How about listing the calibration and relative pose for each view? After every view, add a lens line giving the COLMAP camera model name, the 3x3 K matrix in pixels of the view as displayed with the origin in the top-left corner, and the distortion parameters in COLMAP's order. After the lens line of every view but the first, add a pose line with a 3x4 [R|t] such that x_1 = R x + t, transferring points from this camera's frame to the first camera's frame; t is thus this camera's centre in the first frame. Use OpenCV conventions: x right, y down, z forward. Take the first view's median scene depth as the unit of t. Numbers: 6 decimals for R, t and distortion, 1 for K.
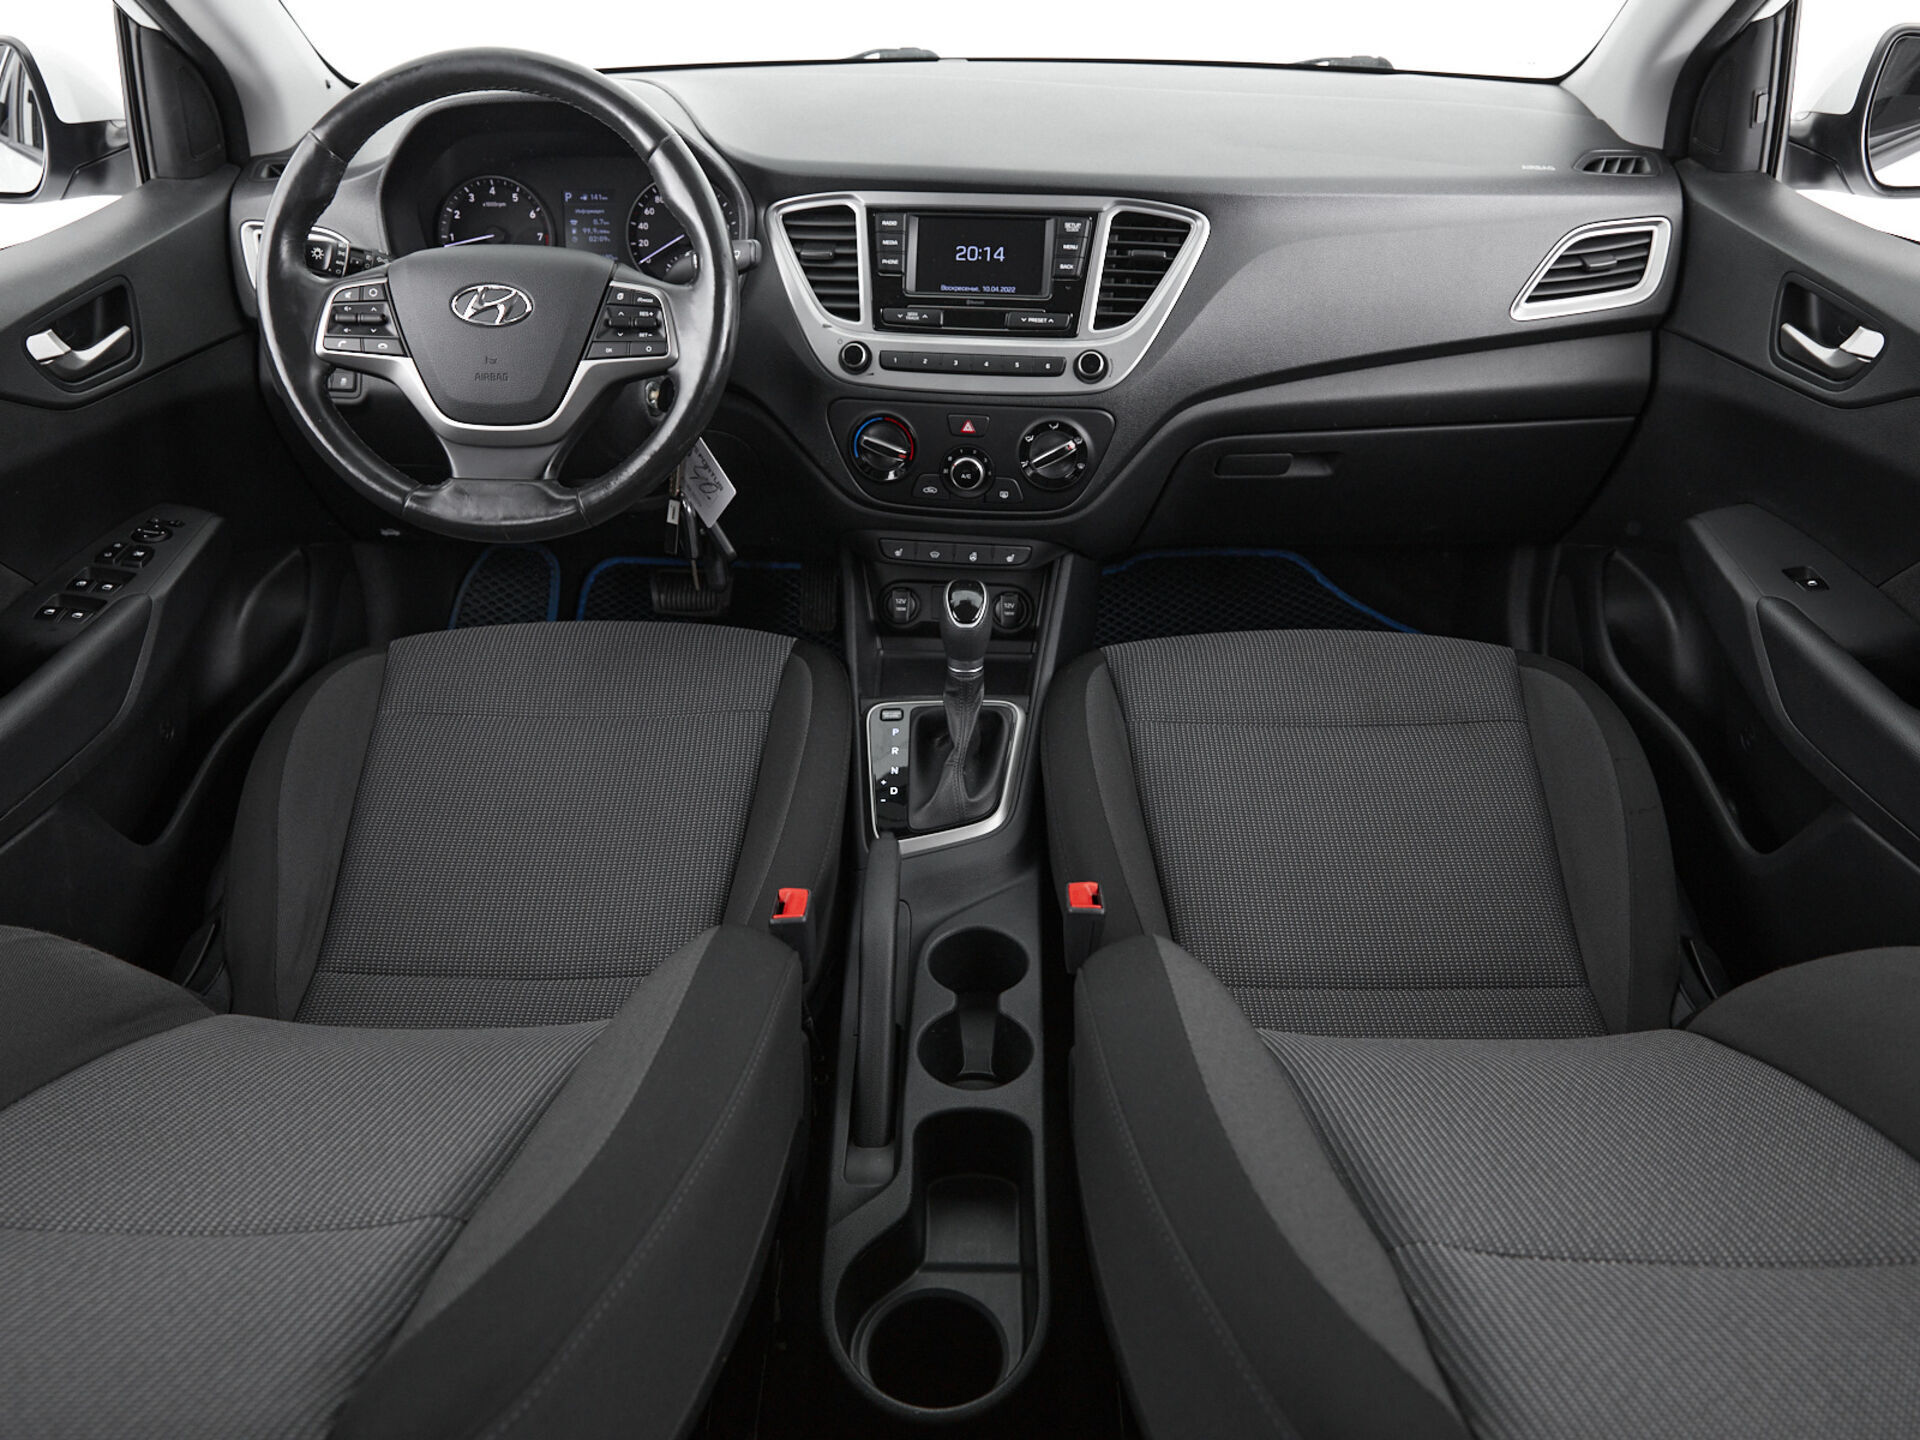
lens RADIAL K [[1416.2, 0, 951.1], [0, 1416.2, 723.0], [0, 0, 1]] dist [-0.011243, 0.007501]
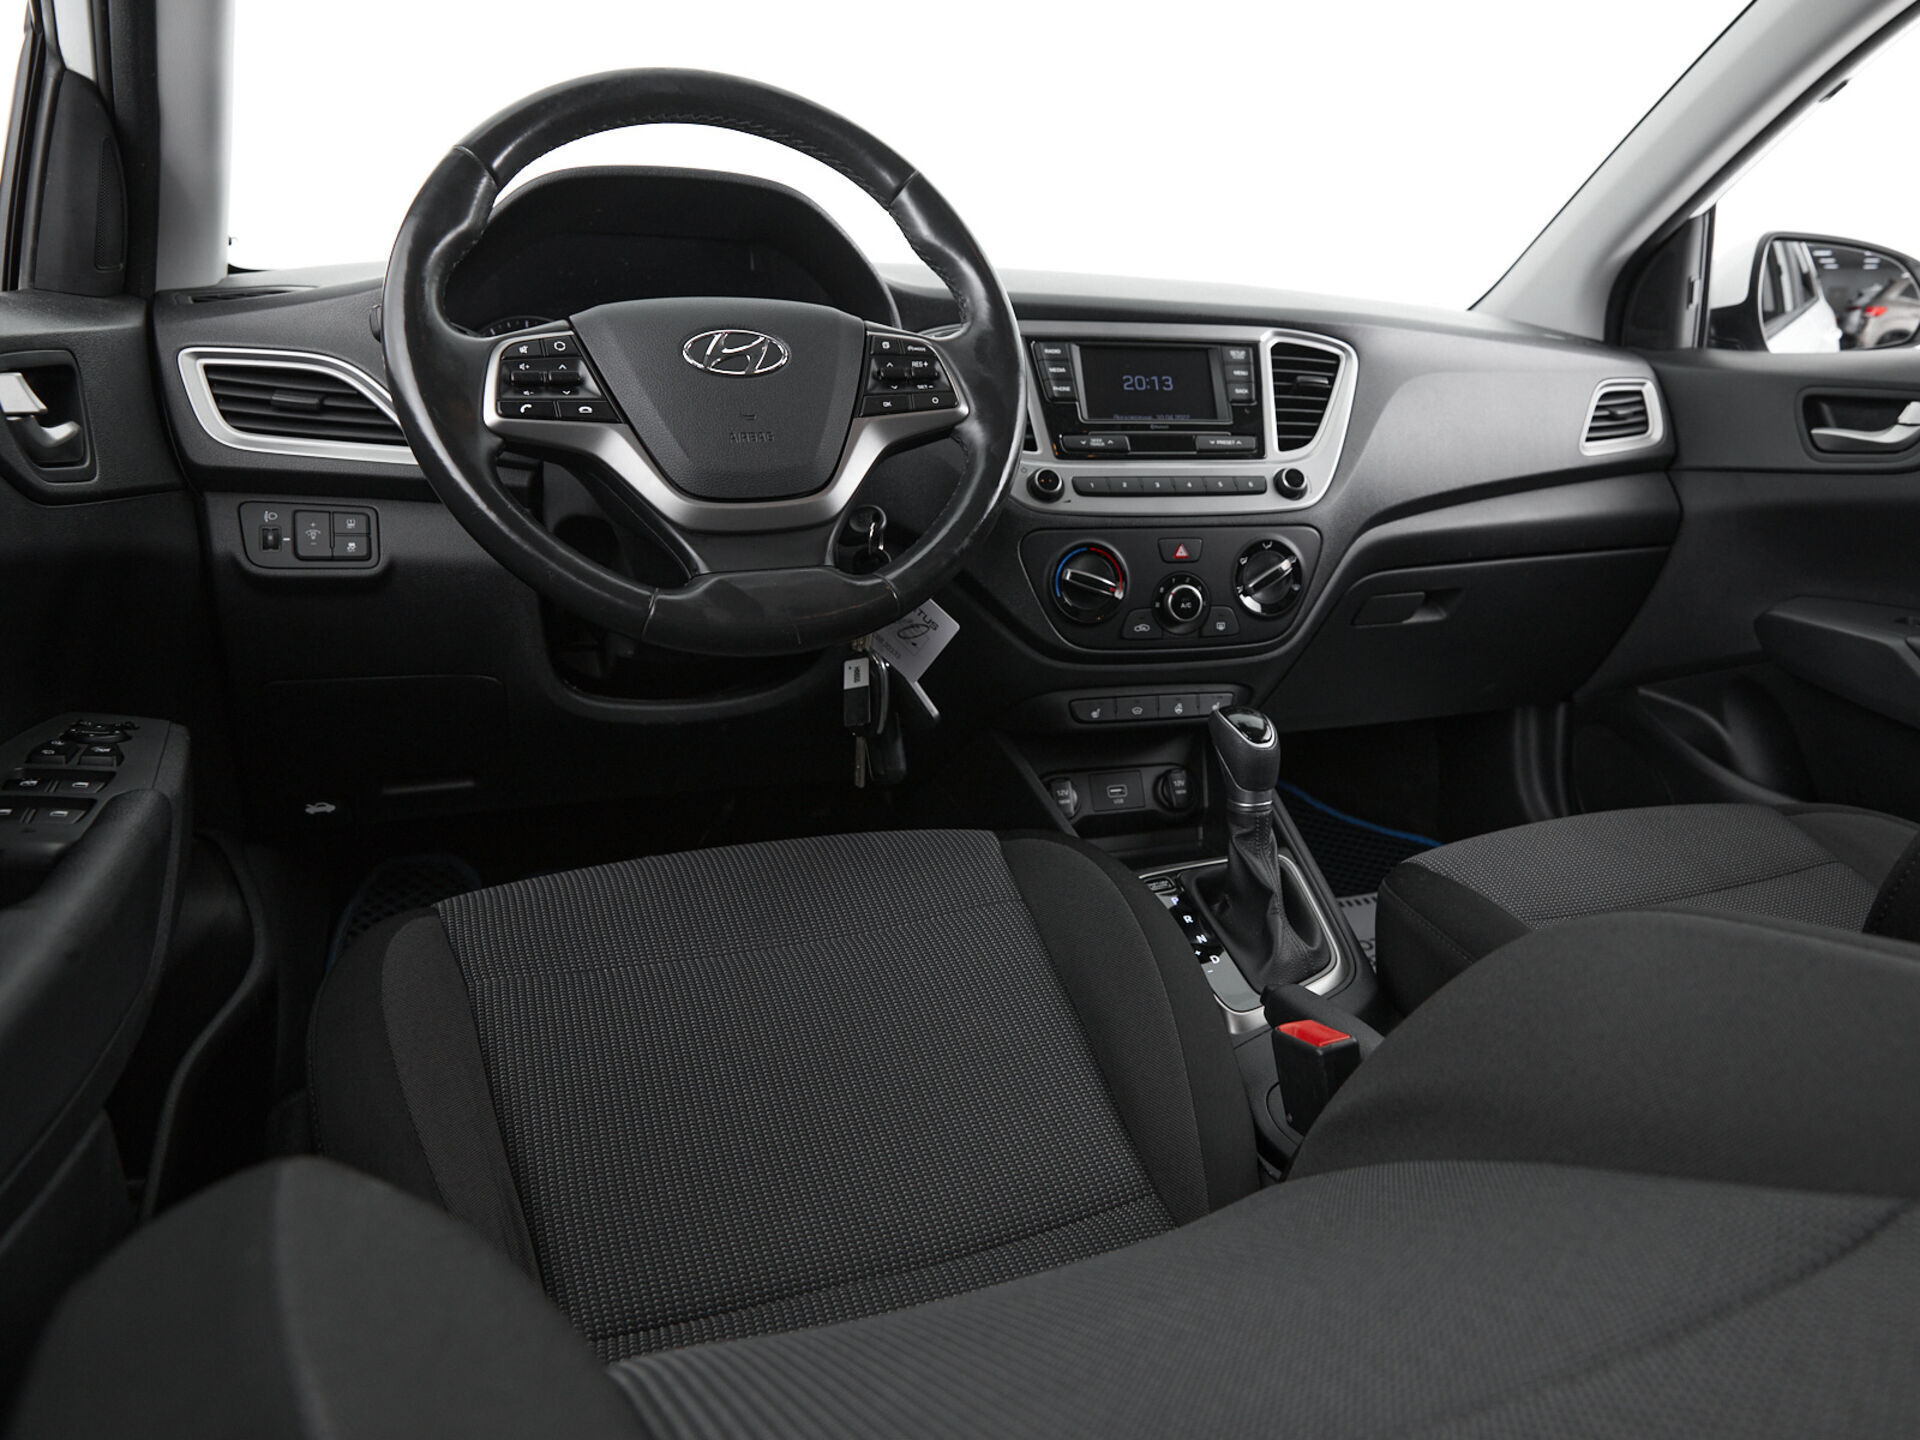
lens RADIAL K [[1416.2, 0, 1094.5], [0, 1416.2, 716.8], [0, 0, 1]] dist [-0.011243, 0.007501]
pose [[0.899665, -0.079769, 0.429233, -0.428115], [0.214860, 0.936759, -0.276255, 0.123514], [-0.380051, 0.340762, 0.859908, 0.286802]]
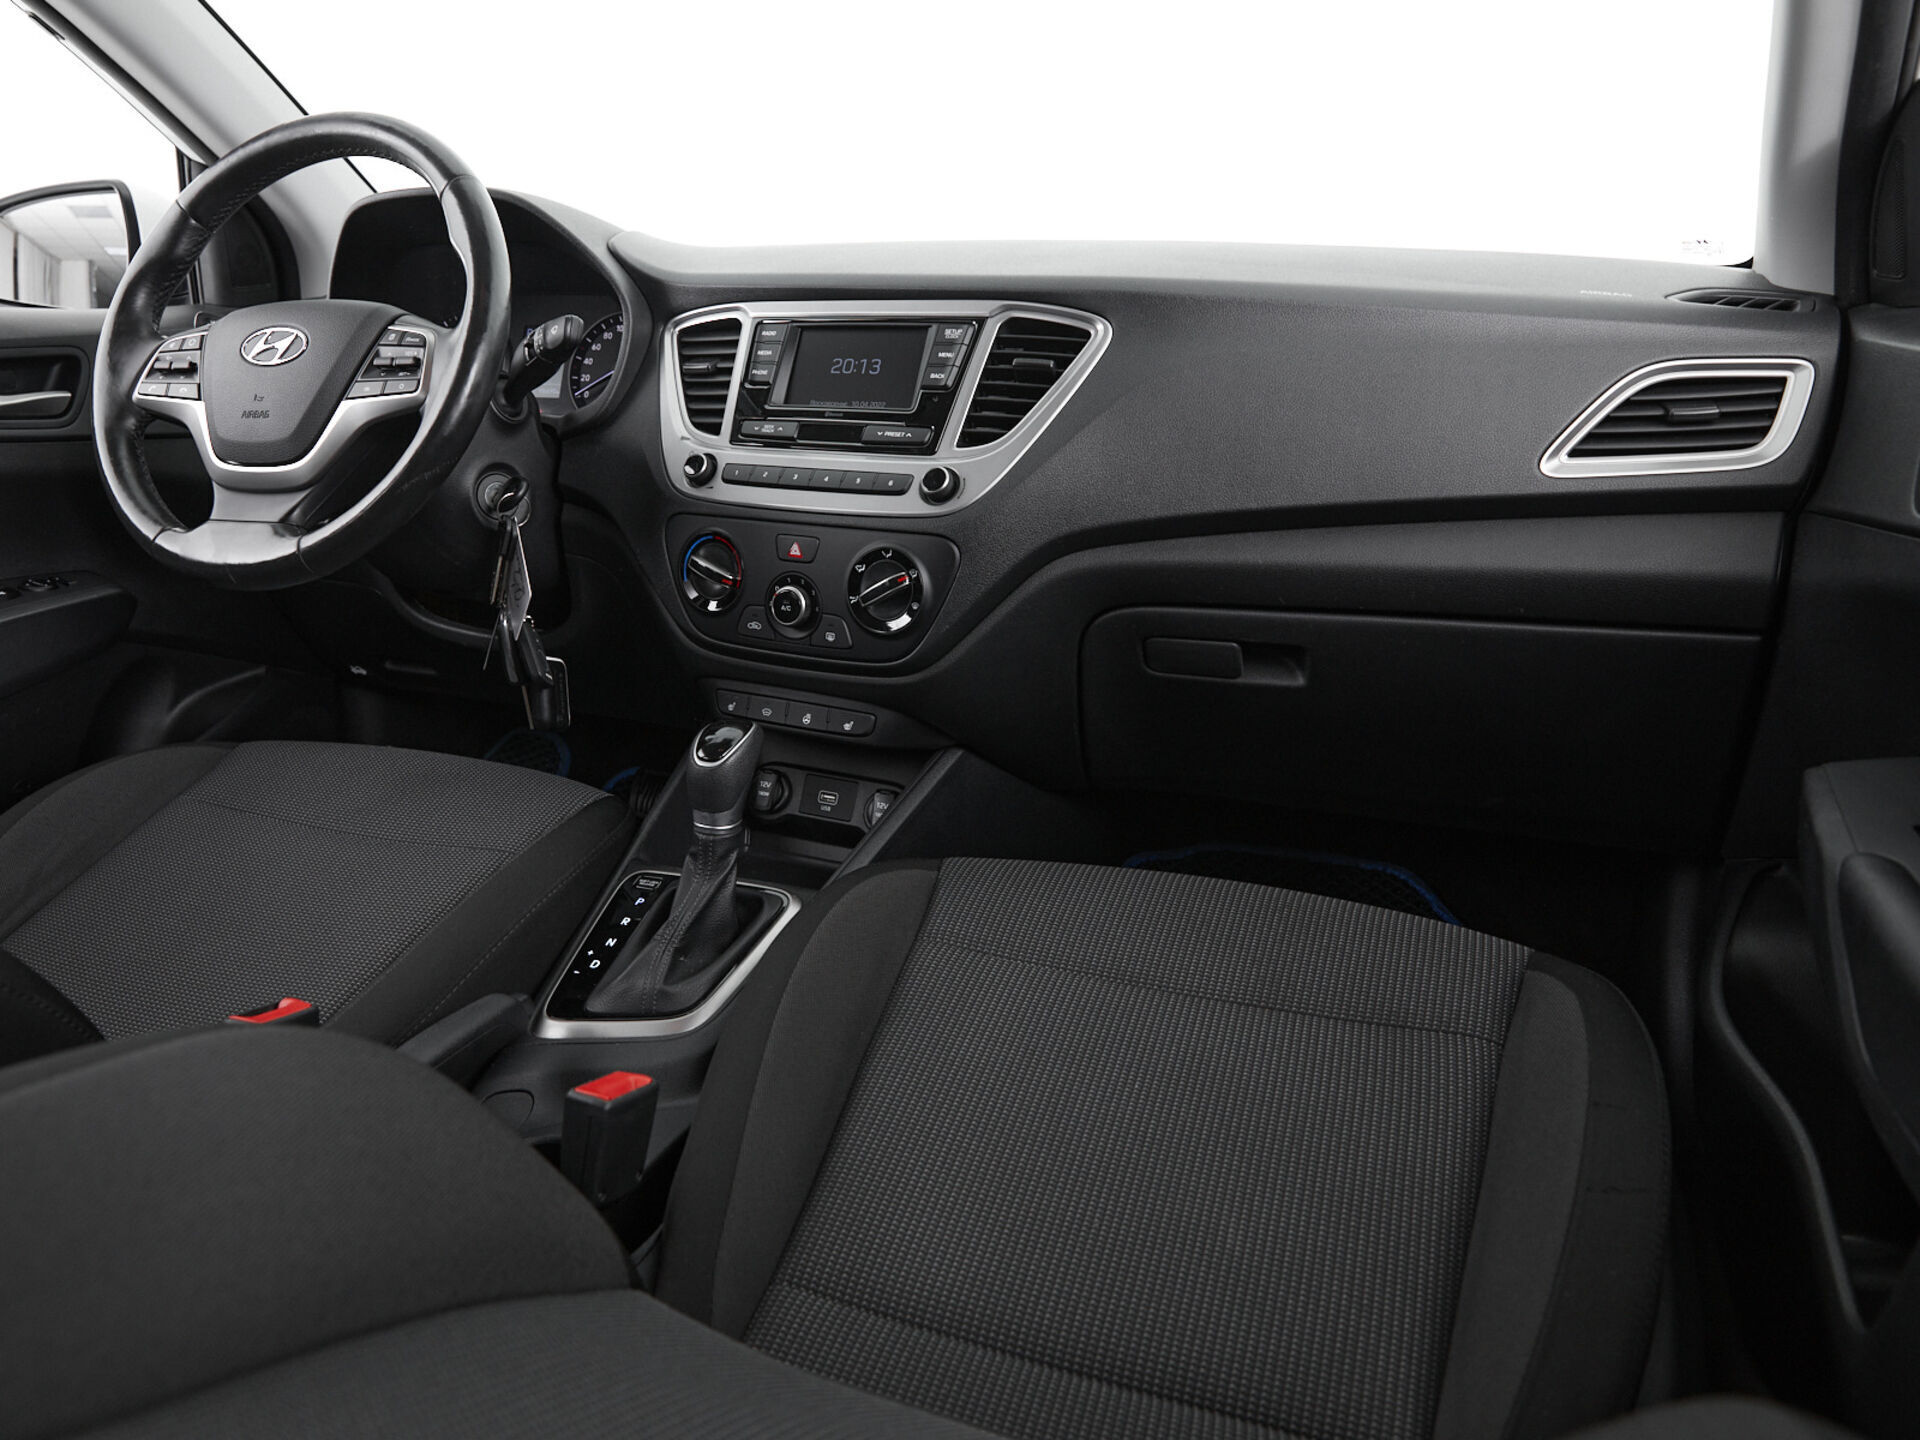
lens RADIAL K [[1416.2, 0, 893.0], [0, 1416.2, 725.8], [0, 0, 1]] dist [-0.011243, 0.007501]
pose [[0.925655, 0.112956, -0.361114, 0.374655], [-0.212724, 0.944642, -0.249799, 0.082881], [0.312907, 0.308045, 0.898441, 0.303800]]
